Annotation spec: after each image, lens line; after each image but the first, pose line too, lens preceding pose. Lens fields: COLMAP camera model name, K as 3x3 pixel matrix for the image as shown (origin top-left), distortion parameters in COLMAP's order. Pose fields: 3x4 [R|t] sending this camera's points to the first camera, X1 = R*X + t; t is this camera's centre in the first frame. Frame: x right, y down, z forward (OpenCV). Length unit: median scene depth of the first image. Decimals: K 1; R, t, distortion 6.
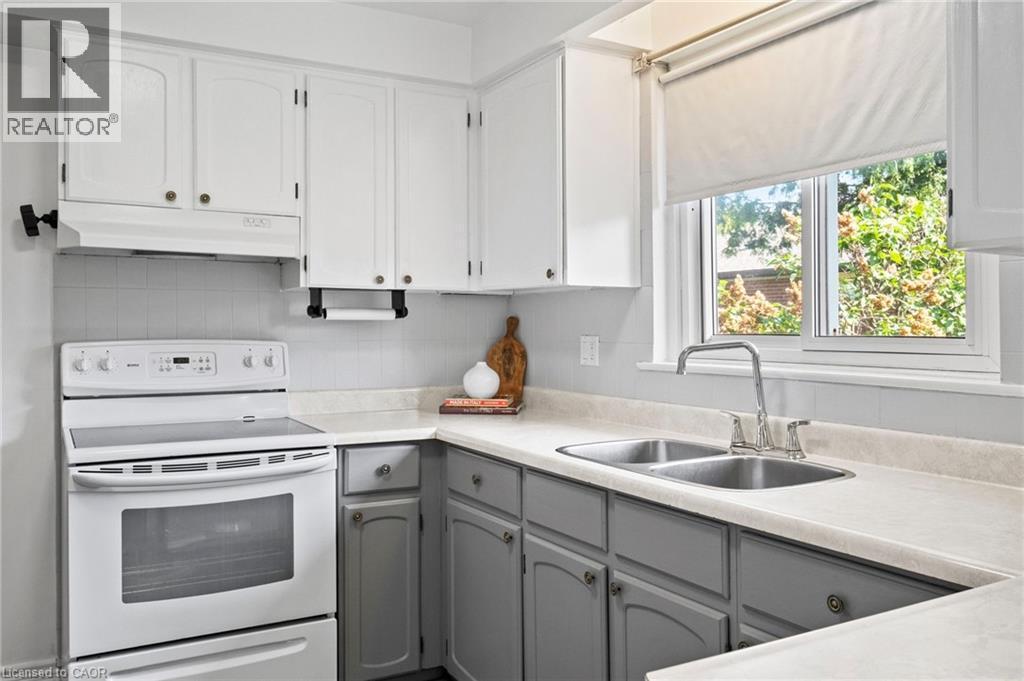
lens RADIAL K [[817.3, 0, 508.0], [0, 817.3, 332.7], [0, 0, 1]] dist [0.000358, 0.013392]
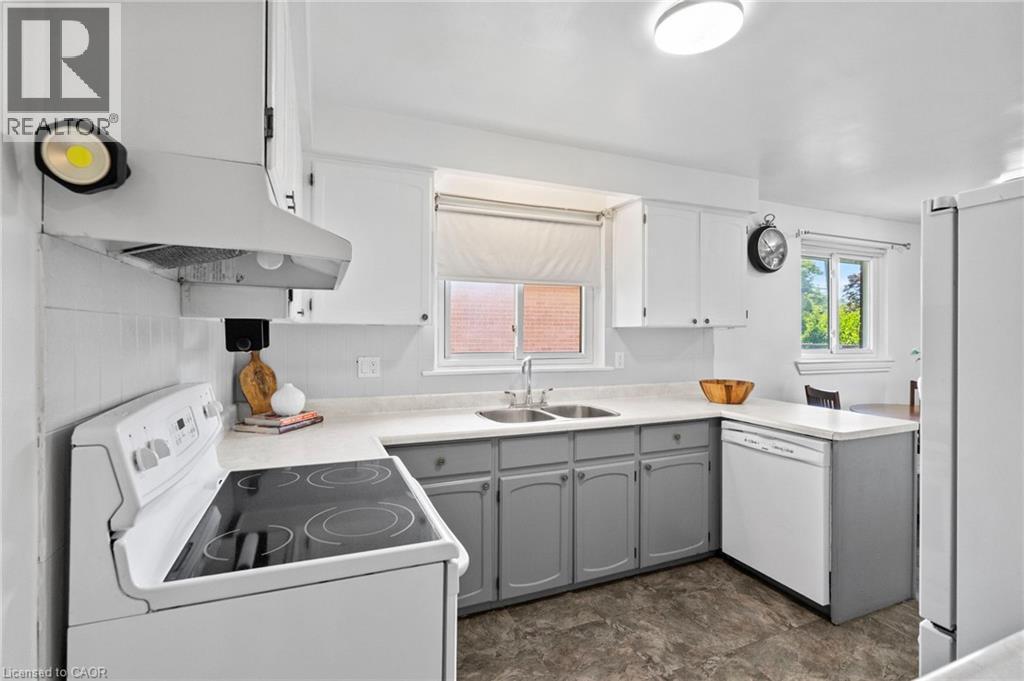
lens RADIAL K [[450.0, 0, 510.0], [0, 450.0, 343.0], [0, 0, 1]] dist [0.000221, 0.000188]
pose [[0.144737, -0.007843, 0.989439, -0.724128], [0.006324, 0.999955, 0.007001, -0.027220], [-0.989450, 0.005244, 0.144780, 0.704372]]
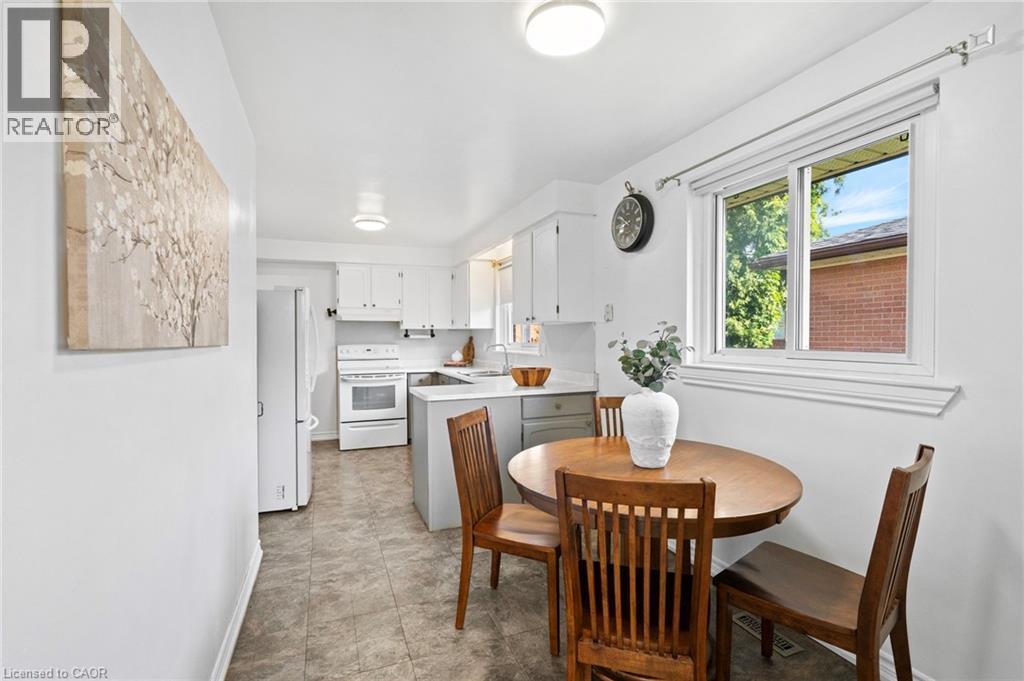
lens RADIAL K [[478.8, 0, 503.4], [0, 478.8, 342.4], [0, 0, 1]] dist [-0.014584, 0.000272]
pose [[0.987653, -0.004472, -0.156591, 0.524693], [0.005120, 0.999980, 0.003733, -0.004507], [0.156572, -0.004489, 0.987656, -1.000027]]
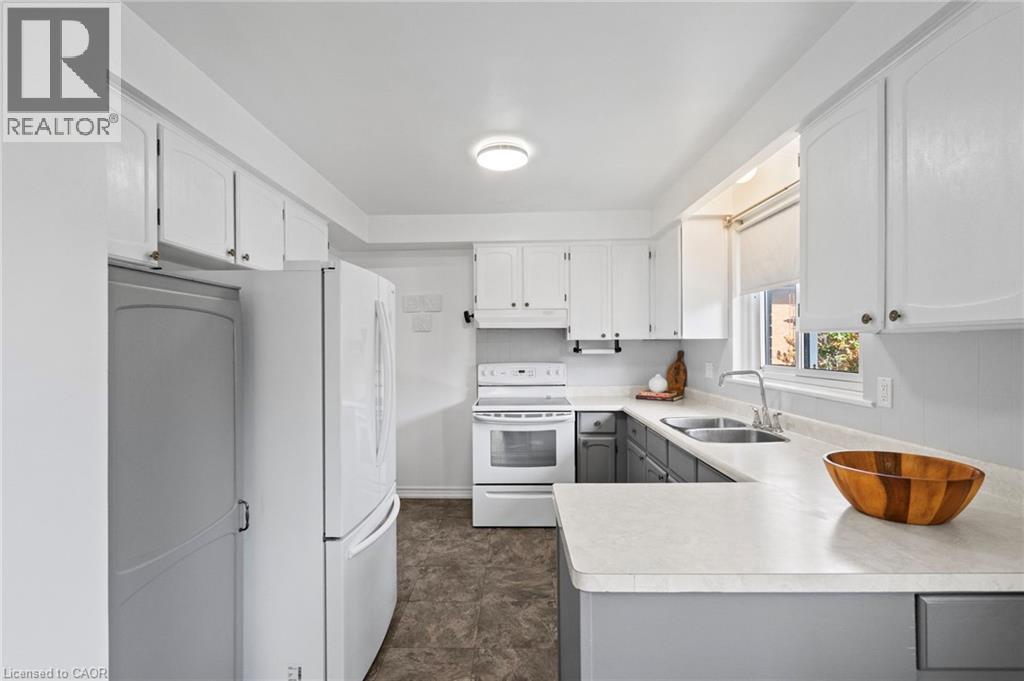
lens RADIAL K [[478.8, 0, 510.1], [0, 478.8, 351.3], [0, 0, 1]] dist [-0.014584, 0.000272]
pose [[0.859206, -0.001432, -0.511628, 0.300413], [0.006015, 0.999955, 0.007302, -0.037412], [0.511595, -0.009351, 0.859176, -0.228083]]
